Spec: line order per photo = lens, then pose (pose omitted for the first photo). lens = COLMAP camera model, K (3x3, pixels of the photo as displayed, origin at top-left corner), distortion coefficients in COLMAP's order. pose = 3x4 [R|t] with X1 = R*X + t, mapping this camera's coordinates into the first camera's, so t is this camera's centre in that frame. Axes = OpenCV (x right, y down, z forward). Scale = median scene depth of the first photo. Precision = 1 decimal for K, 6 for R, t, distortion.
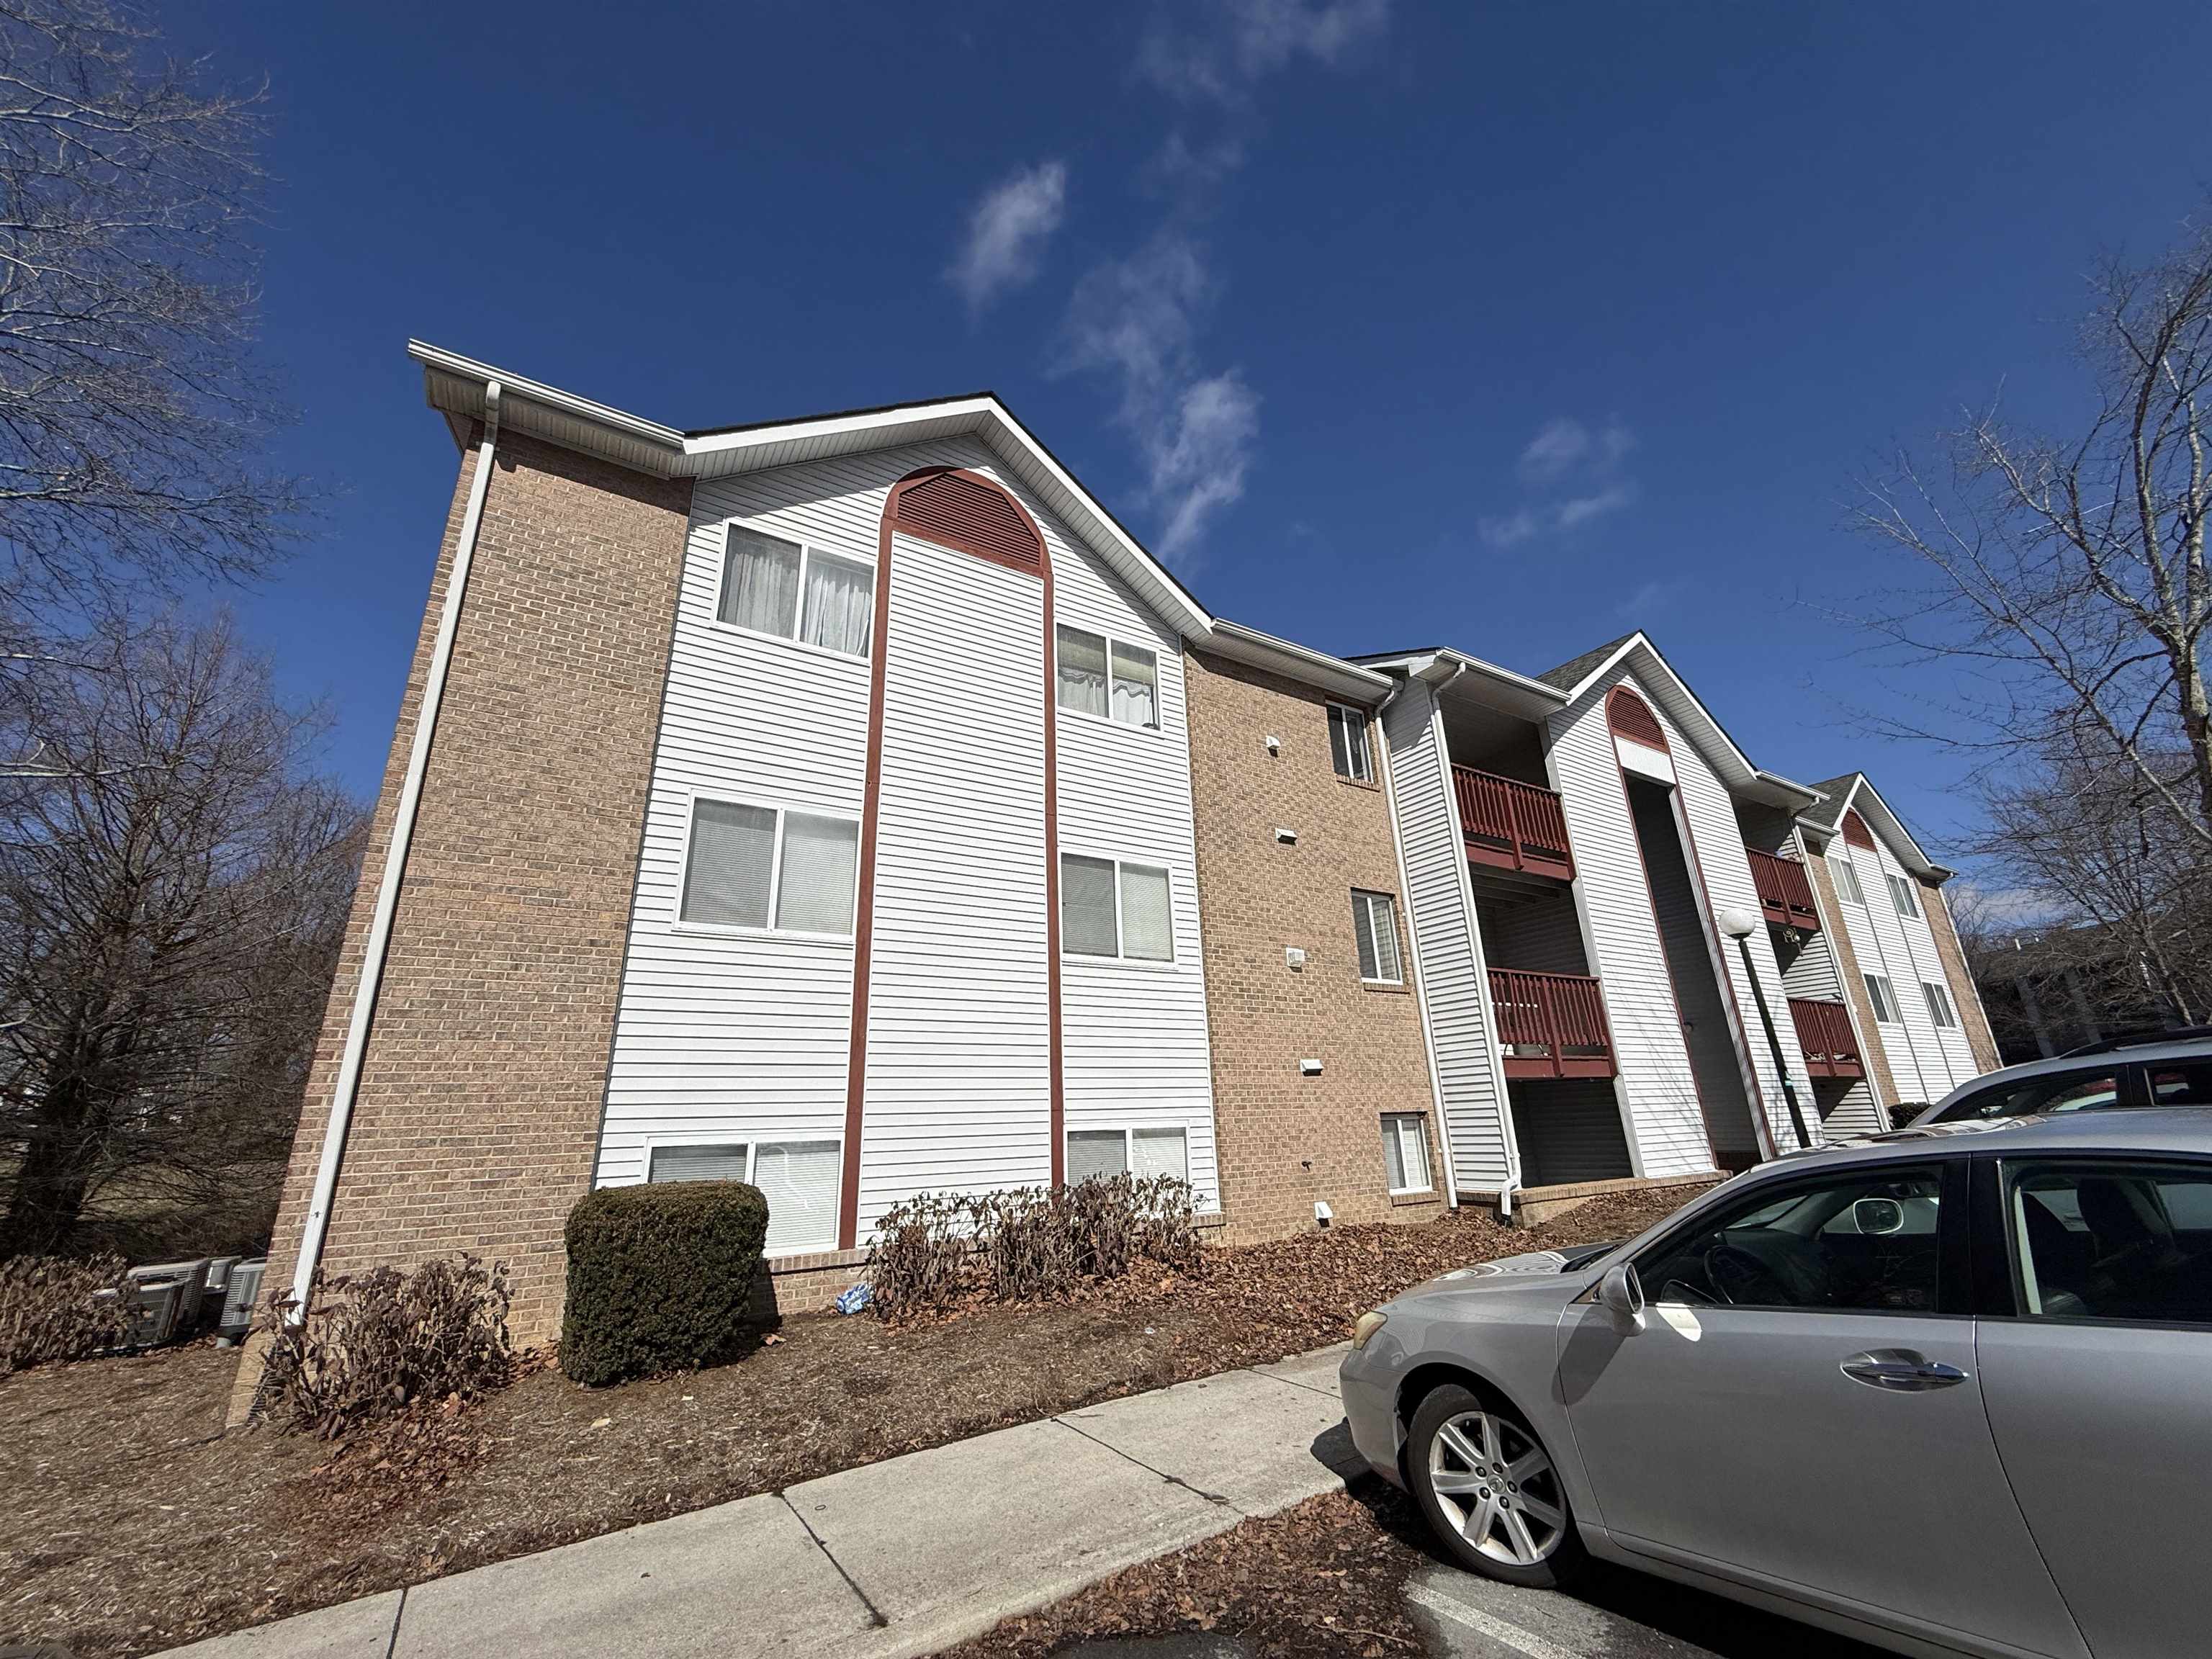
lens RADIAL K [[882.2, 0, 1106.0], [0, 882.2, 829.5], [0, 0, 1]] dist [0.000743, 0.000336]
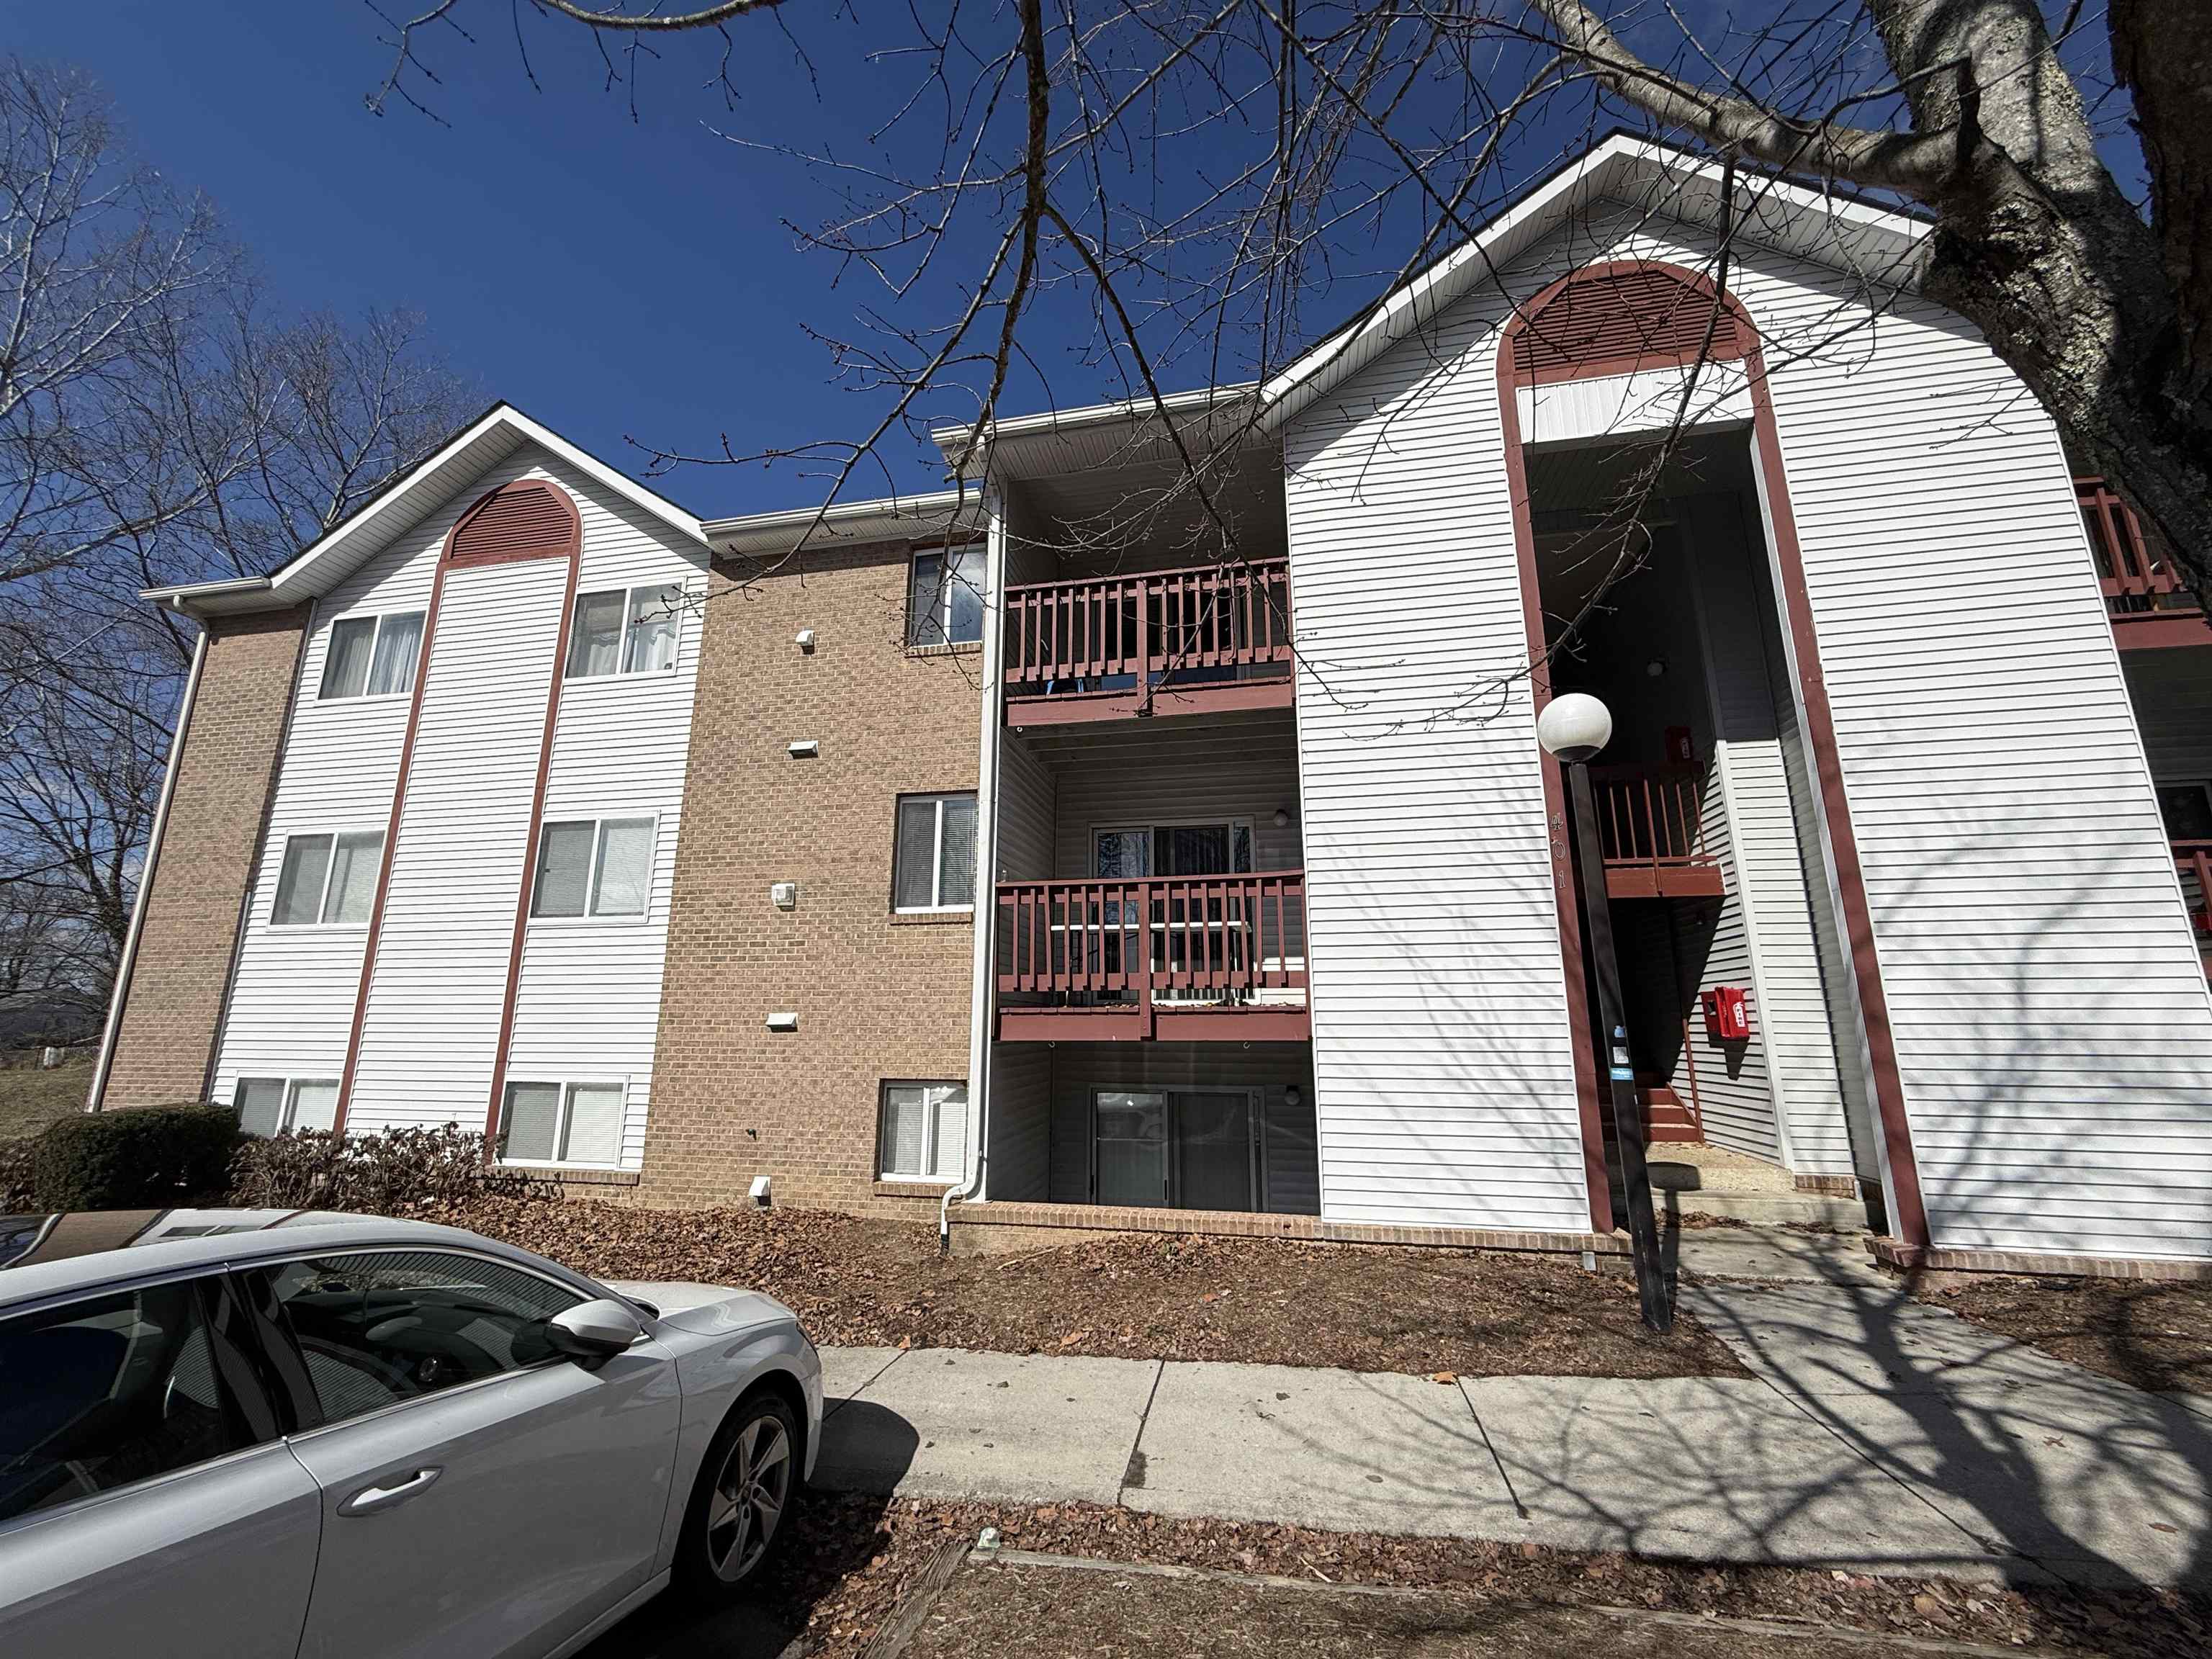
lens RADIAL K [[882.2, 0, 1106.0], [0, 882.2, 829.5], [0, 0, 1]] dist [0.000743, 0.000336]
pose [[0.721254, -0.117981, -0.682549, 1.129158], [0.197797, 0.979438, 0.039714, 0.122417], [0.663829, -0.163650, 0.729760, 0.655404]]
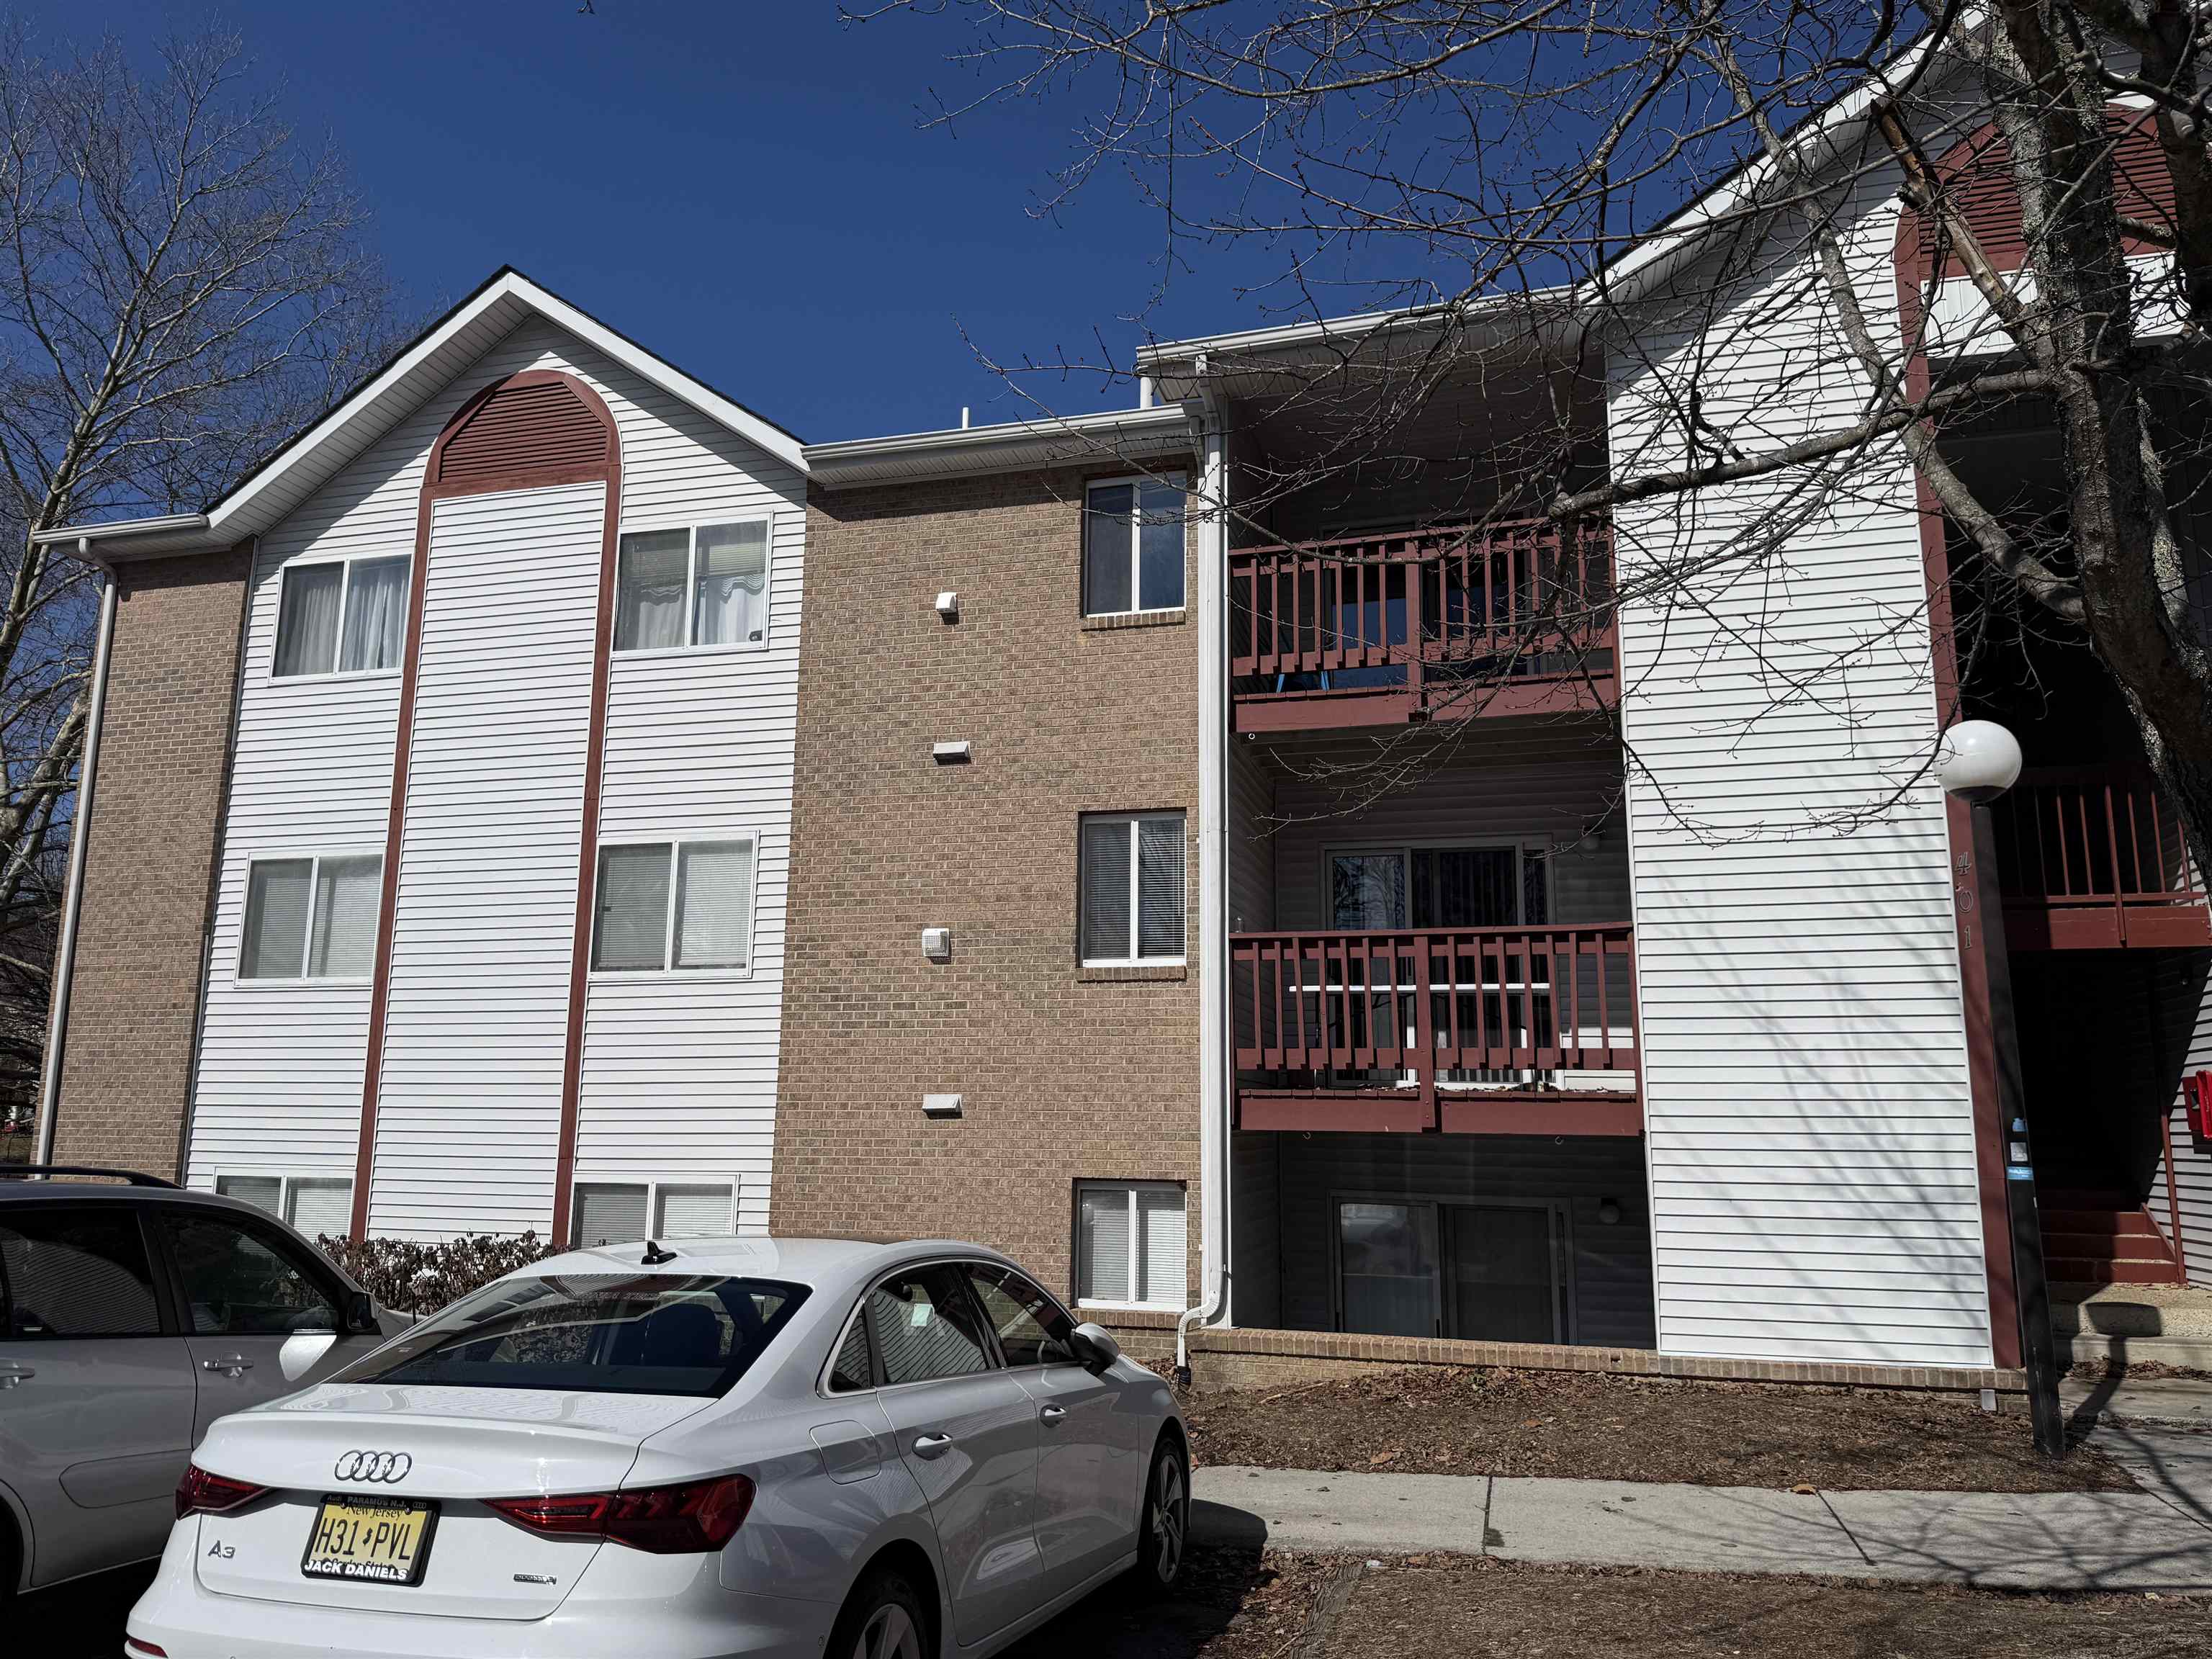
lens RADIAL K [[1555.9, 0, 1107.7], [0, 1555.9, 834.6], [0, 0, 1]] dist [0.096133, -0.134080]
pose [[0.671036, -0.096416, -0.735129, 1.282883], [0.207154, 0.976403, 0.061033, 0.023888], [0.711897, -0.193241, 0.675174, 0.352168]]
